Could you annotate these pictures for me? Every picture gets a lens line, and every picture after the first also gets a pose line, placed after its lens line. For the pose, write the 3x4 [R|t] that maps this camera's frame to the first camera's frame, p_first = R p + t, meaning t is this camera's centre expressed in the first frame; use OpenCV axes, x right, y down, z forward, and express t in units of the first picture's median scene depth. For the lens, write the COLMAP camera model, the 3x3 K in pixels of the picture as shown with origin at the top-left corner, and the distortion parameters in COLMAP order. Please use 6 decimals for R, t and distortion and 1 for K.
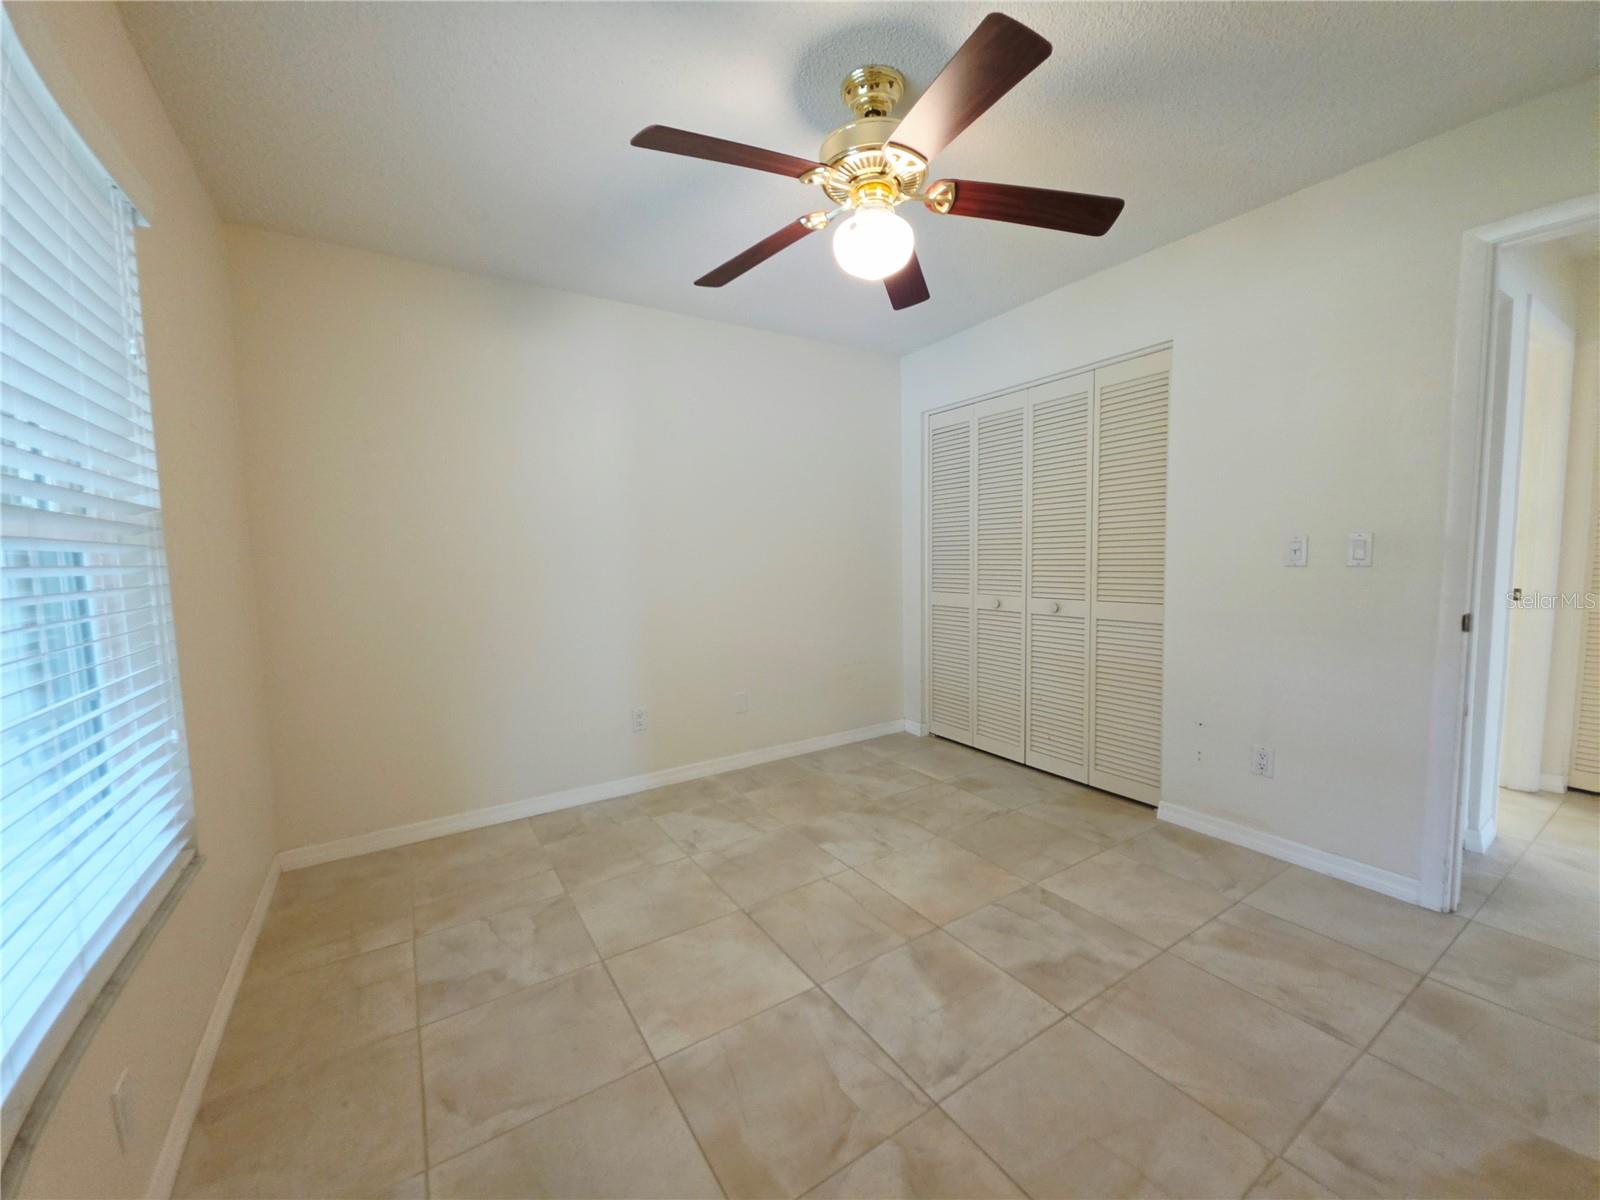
lens RADIAL K [[639.0, 0, 800.0], [0, 639.0, 600.0], [0, 0, 1]] dist [0.000472, -0.000189]
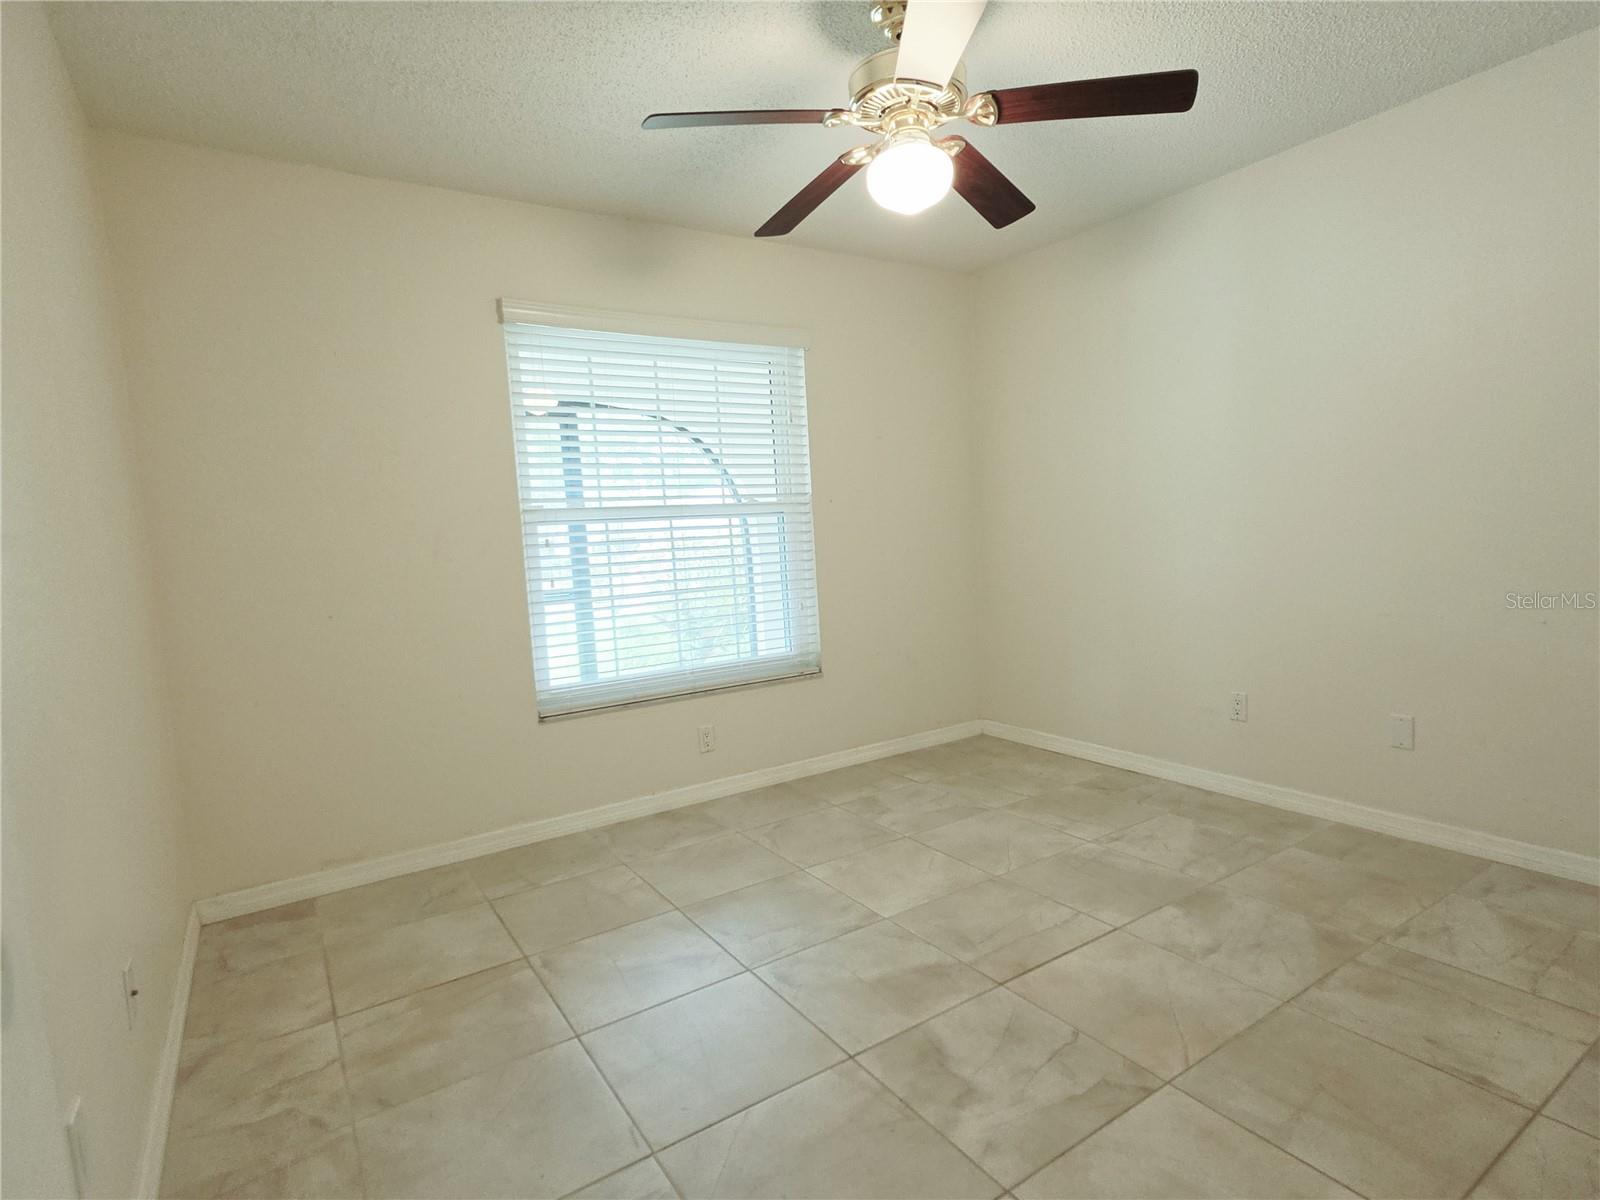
lens RADIAL K [[839.2, 0, 820.6], [0, 839.2, 603.3], [0, 0, 1]] dist [0.015635, -0.001877]
pose [[0.014454, 0.113867, -0.993391, 0.994177], [-0.026051, 0.993200, 0.113466, -0.053827], [0.999556, 0.024239, 0.017322, 0.626303]]
